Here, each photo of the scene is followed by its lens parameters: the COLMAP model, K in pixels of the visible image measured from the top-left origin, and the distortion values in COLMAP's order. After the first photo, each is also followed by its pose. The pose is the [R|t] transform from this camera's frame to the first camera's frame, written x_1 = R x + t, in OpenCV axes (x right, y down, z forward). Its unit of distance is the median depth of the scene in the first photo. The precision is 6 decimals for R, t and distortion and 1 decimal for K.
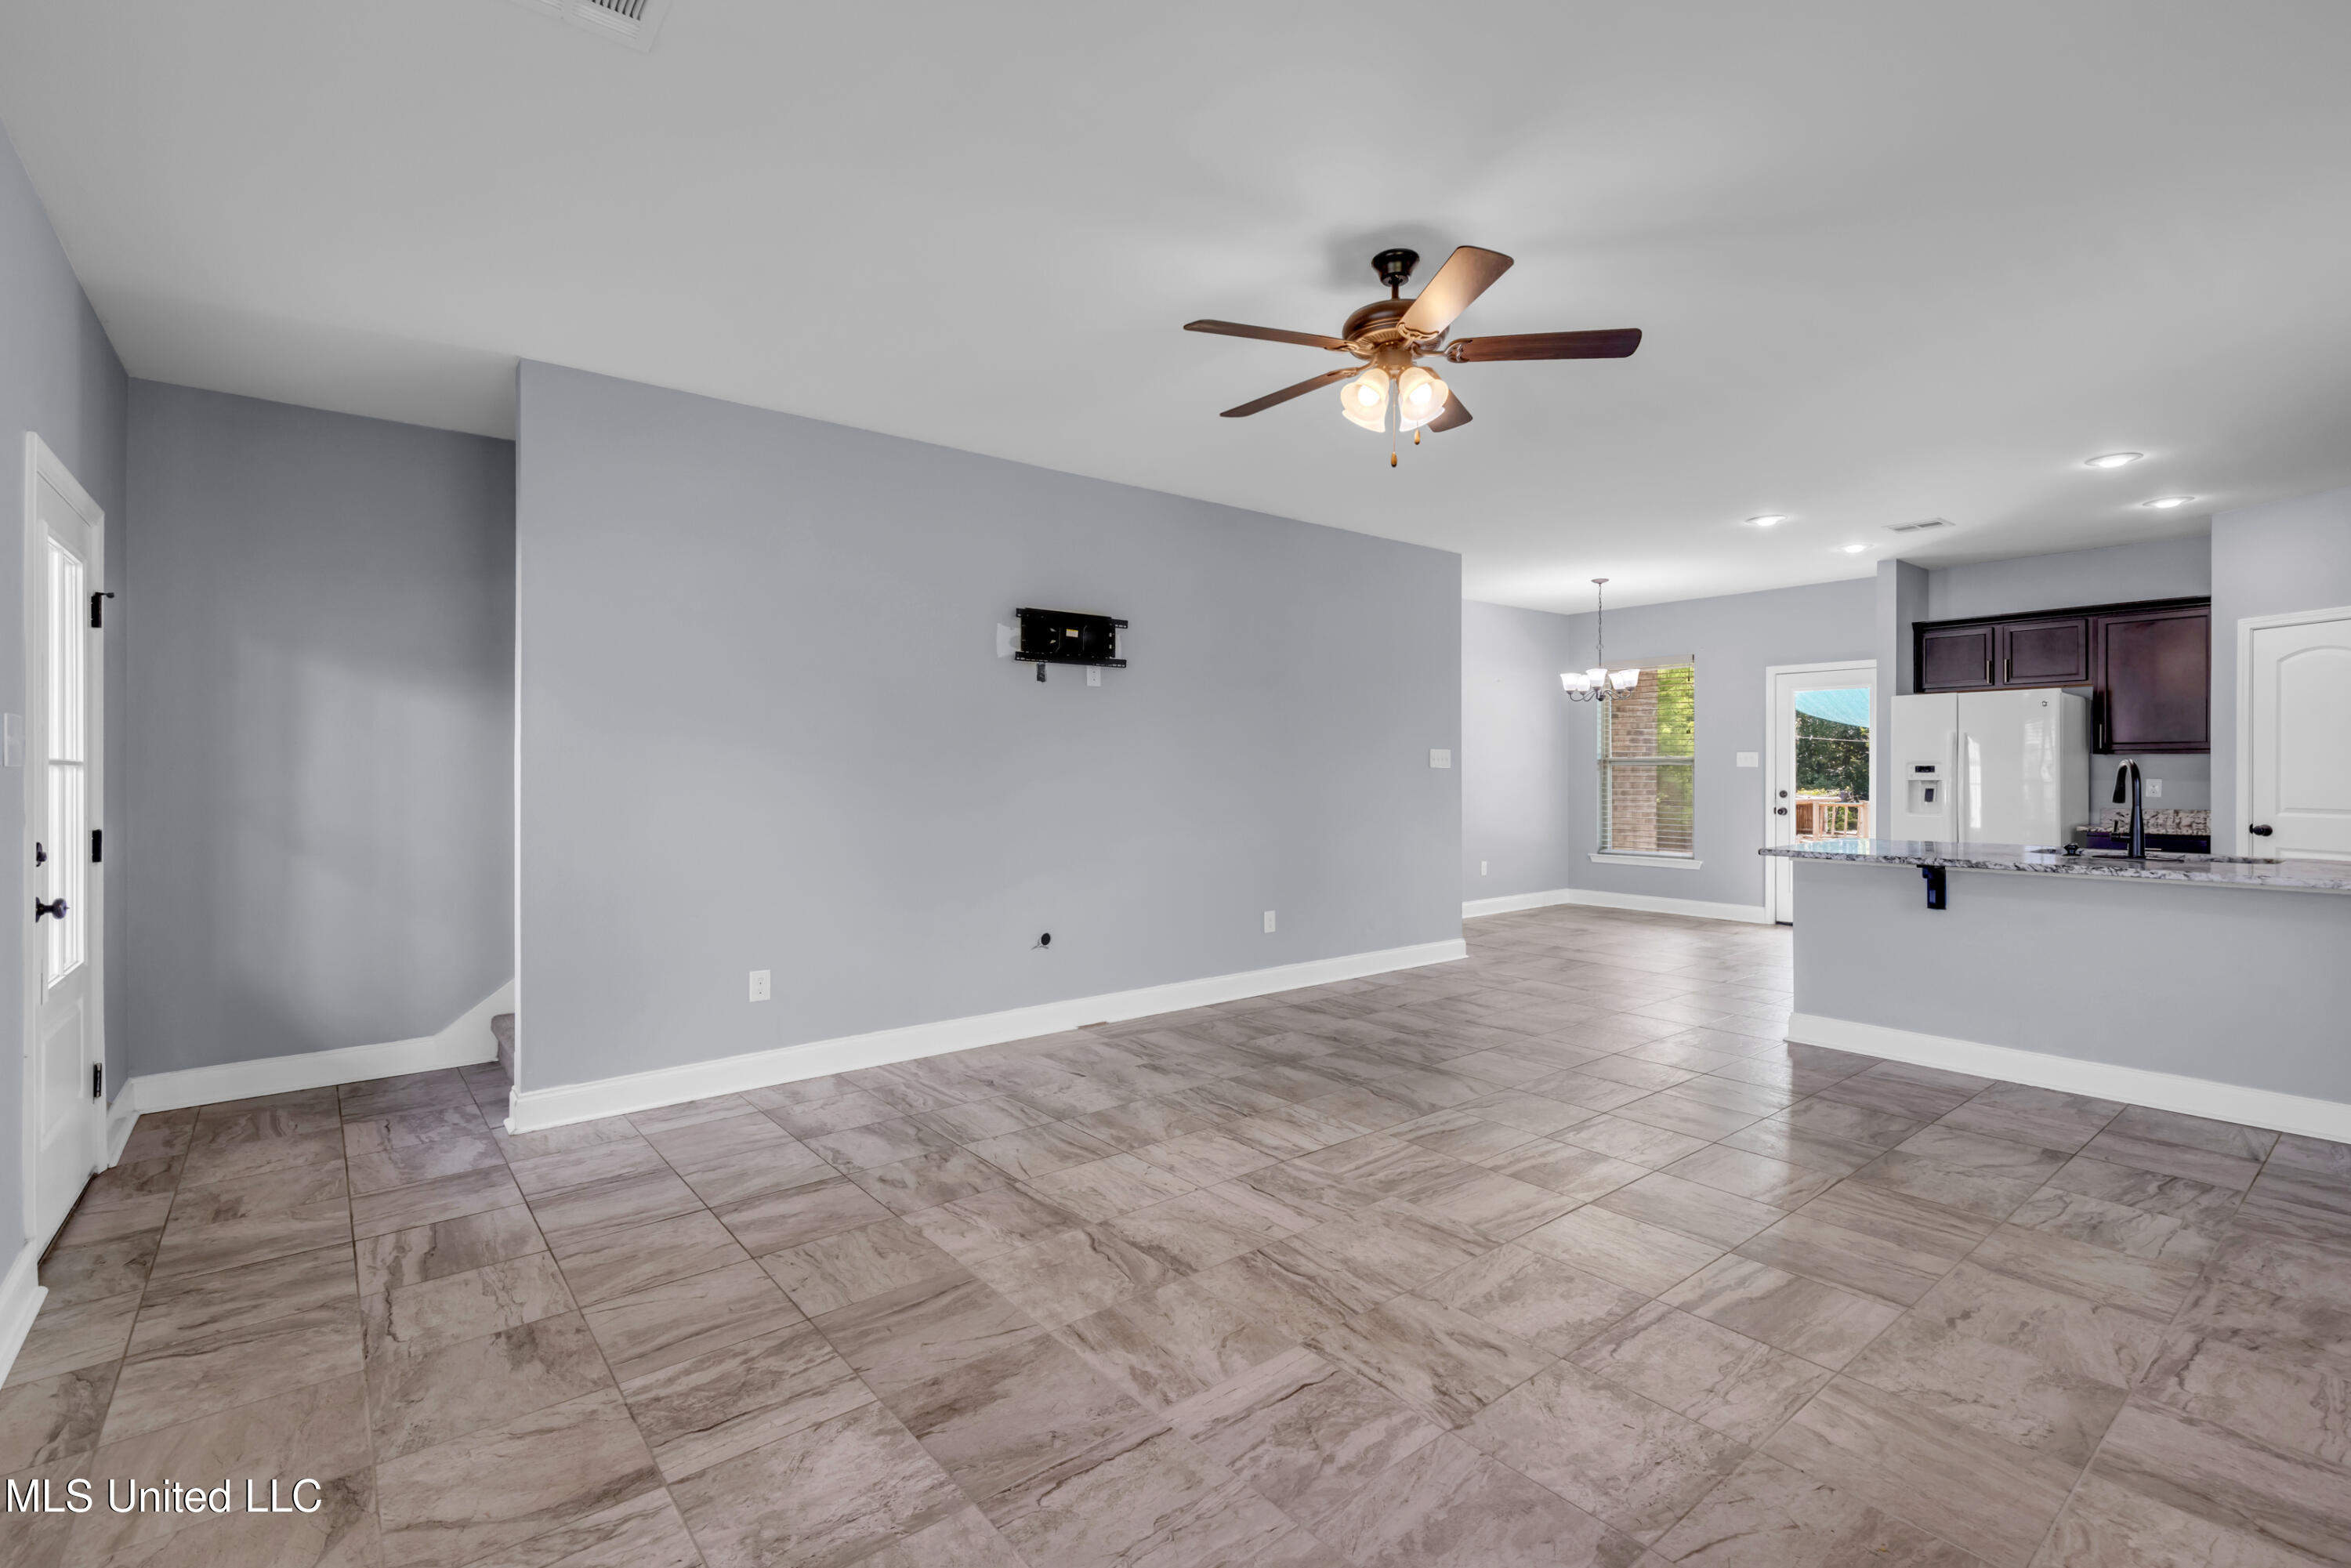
lens RADIAL K [[1079.7, 0, 1184.2], [0, 1079.7, 761.7], [0, 0, 1]] dist [0.010290, 0.000024]
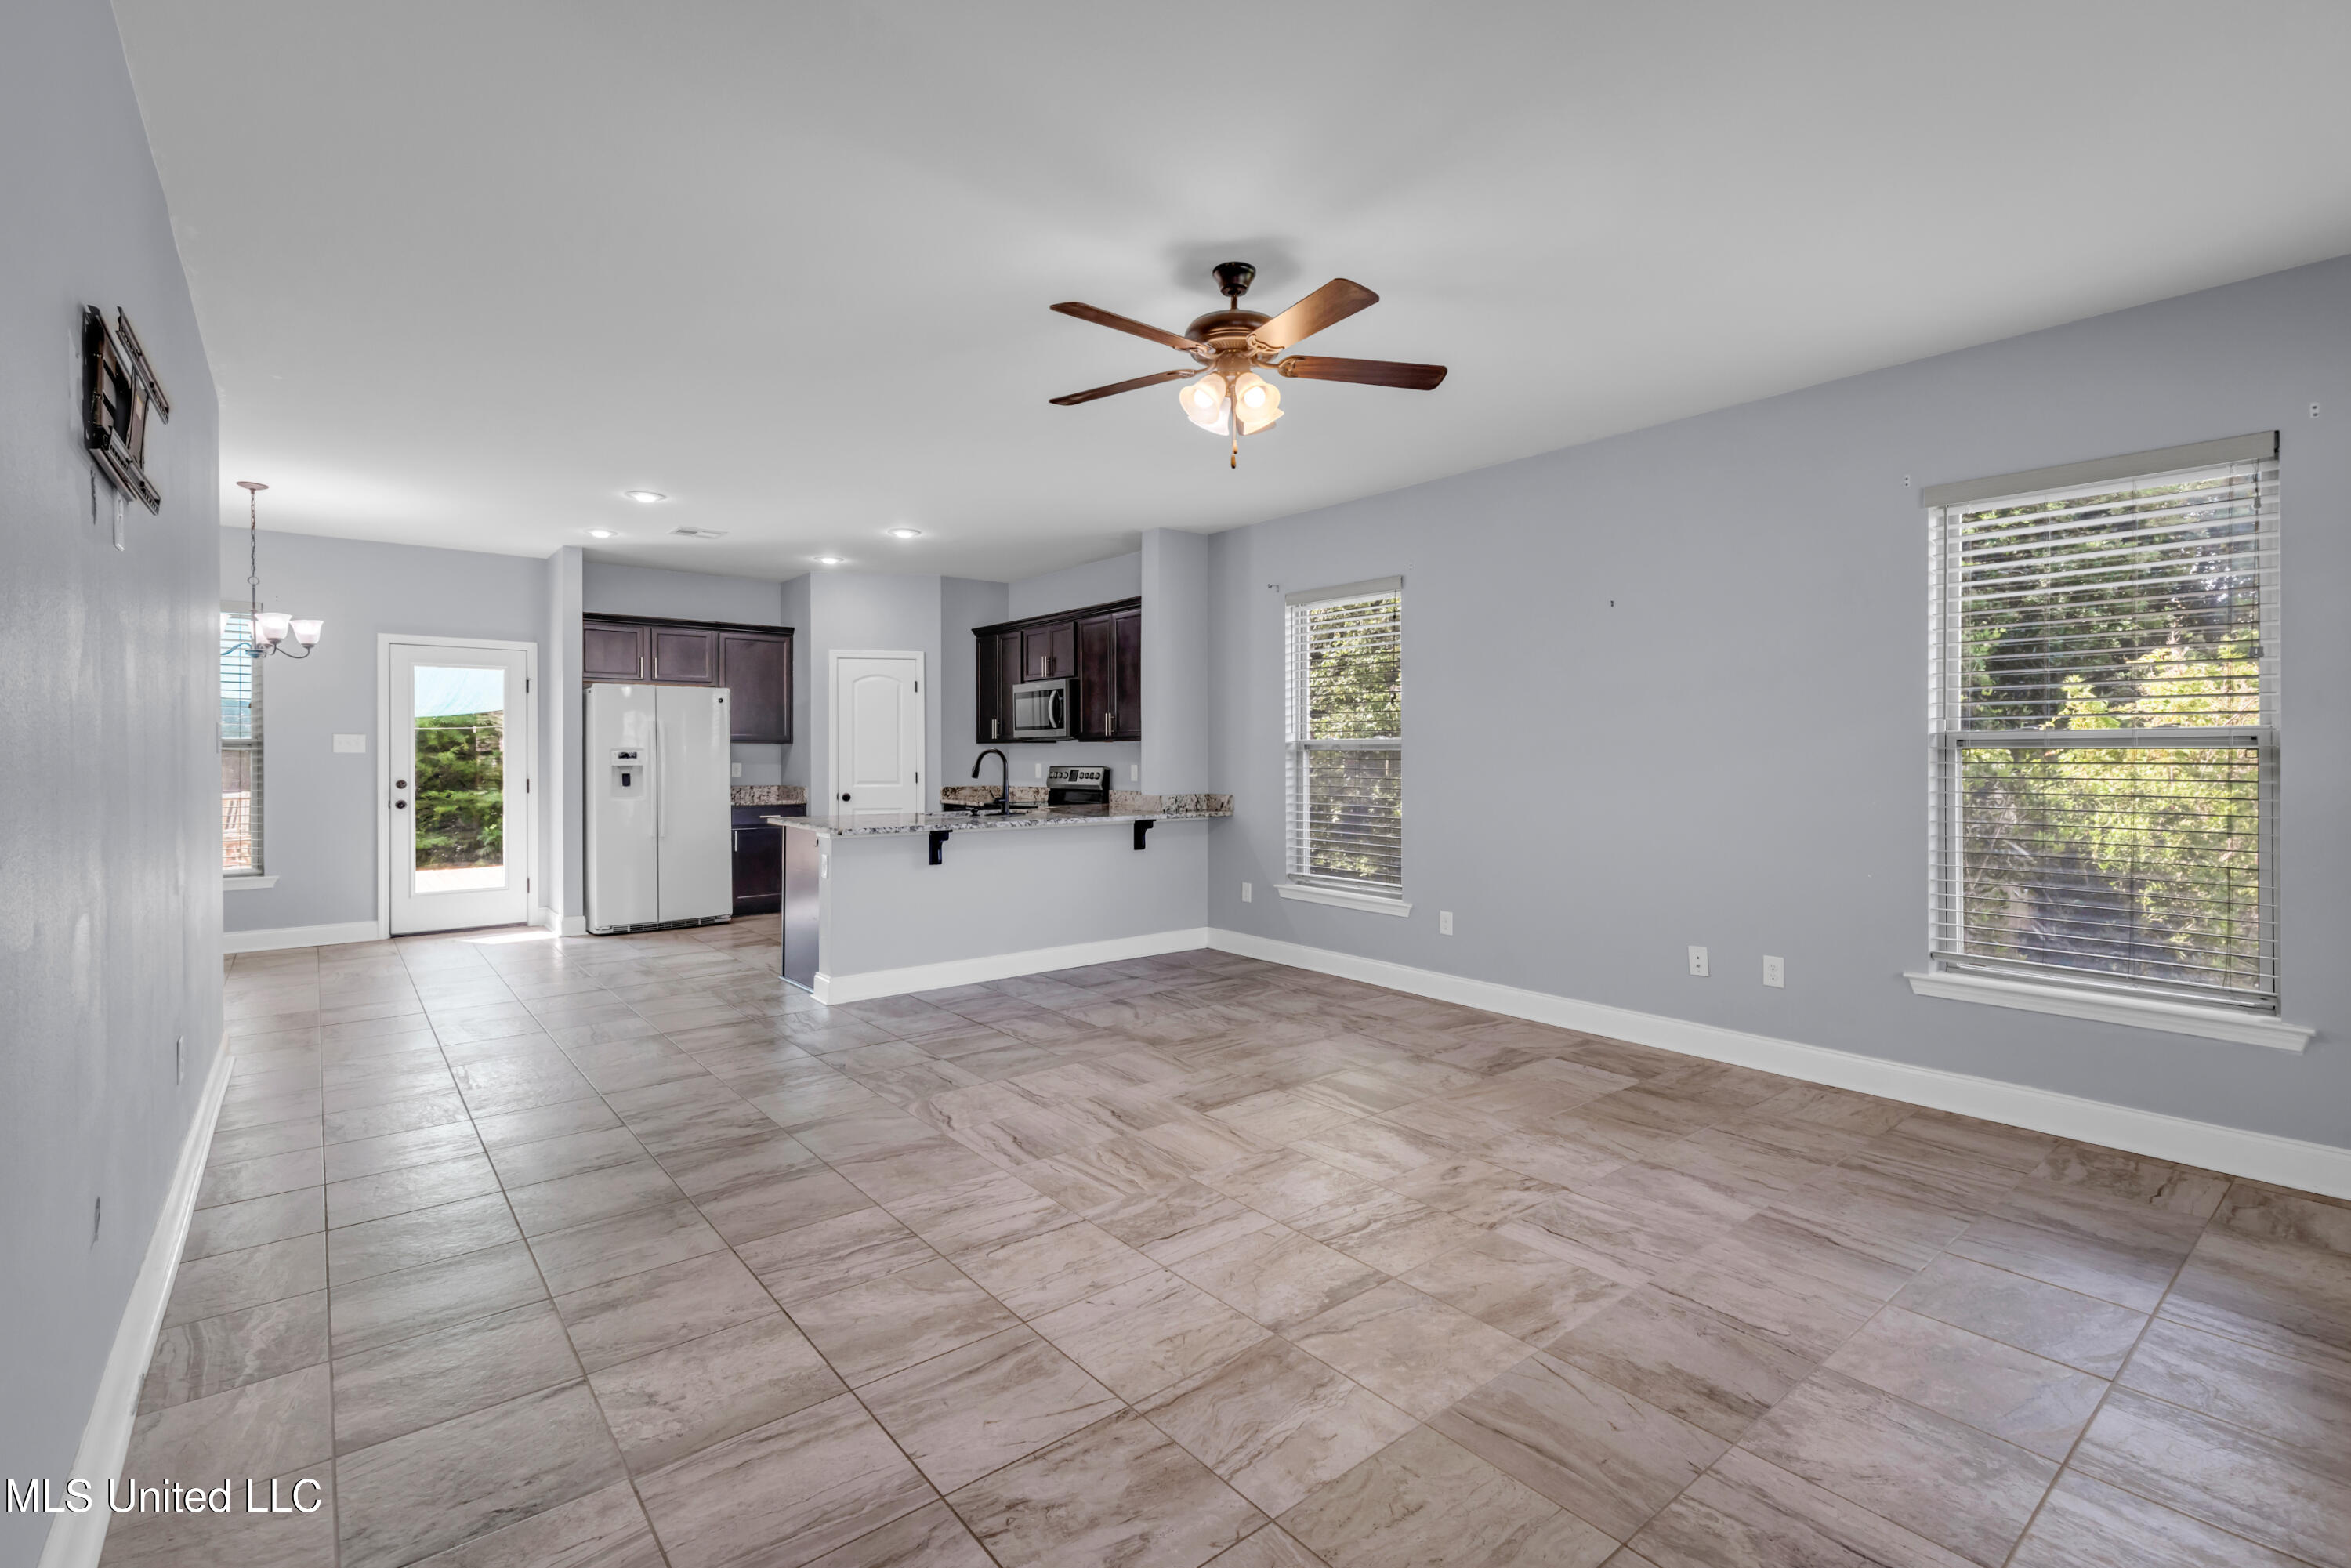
lens RADIAL K [[1079.7, 0, 1184.2], [0, 1079.7, 761.7], [0, 0, 1]] dist [0.010290, 0.000024]
pose [[-0.017263, -0.006860, 0.999827, -0.789153], [-0.005962, 0.999959, 0.006758, 0.005735], [-0.999833, -0.005844, -0.017303, 0.987027]]
